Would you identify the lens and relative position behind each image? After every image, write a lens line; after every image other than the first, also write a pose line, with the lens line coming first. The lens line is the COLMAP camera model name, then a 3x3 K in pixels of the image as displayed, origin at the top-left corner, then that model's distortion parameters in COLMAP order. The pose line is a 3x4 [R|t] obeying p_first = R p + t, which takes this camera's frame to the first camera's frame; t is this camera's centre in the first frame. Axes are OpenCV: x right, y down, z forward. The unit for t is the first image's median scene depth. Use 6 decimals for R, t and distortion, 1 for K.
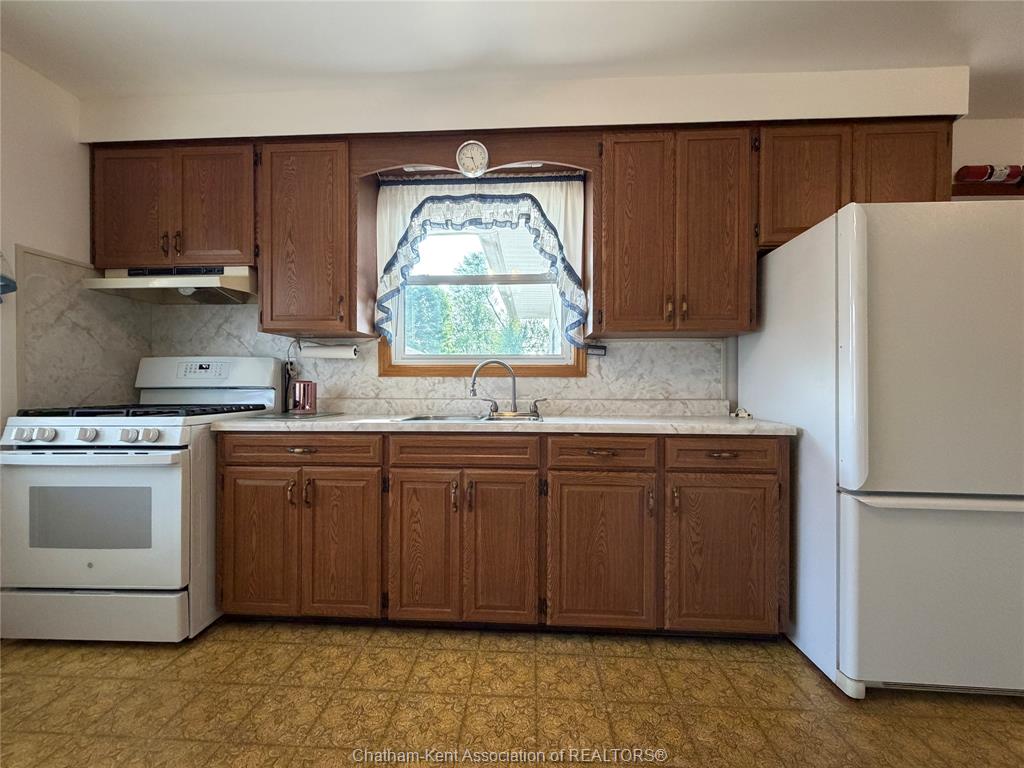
lens RADIAL K [[409.4, 0, 509.4], [0, 409.4, 384.3], [0, 0, 1]] dist [-0.000471, 0.000442]
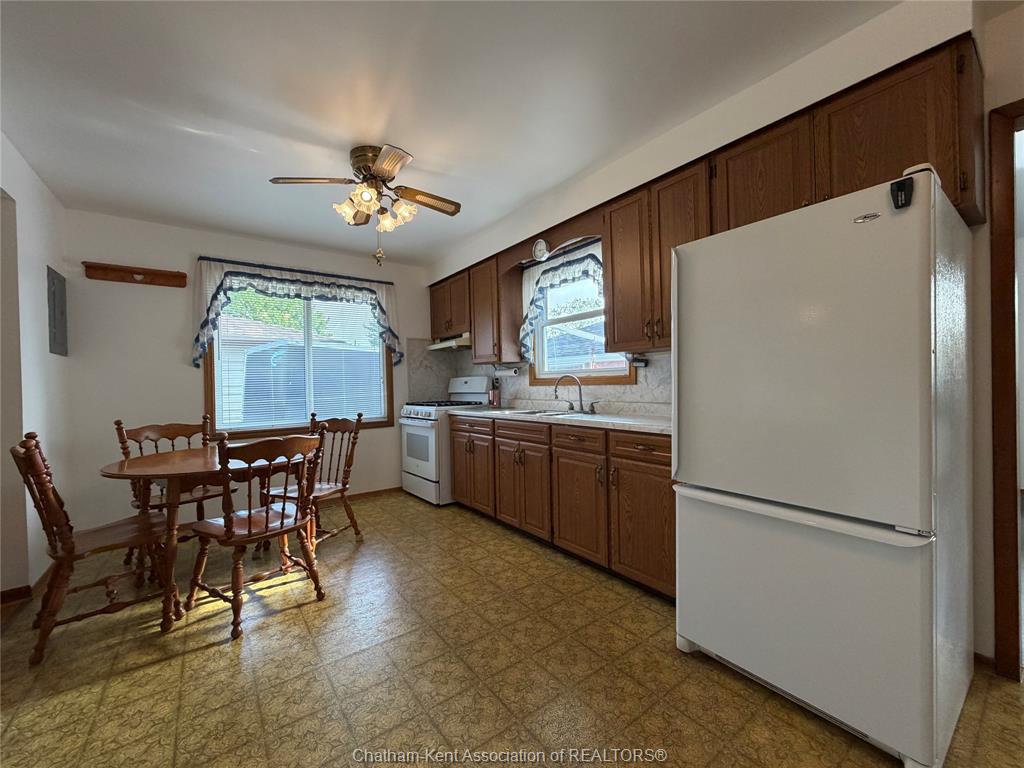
lens RADIAL K [[409.4, 0, 508.6], [0, 409.4, 384.7], [0, 0, 1]] dist [-0.000471, 0.000442]
pose [[0.637010, -0.014566, -0.770718, 1.012767], [0.022082, 0.999756, -0.000643, -0.028003], [0.770539, -0.016609, 0.637176, -0.116997]]
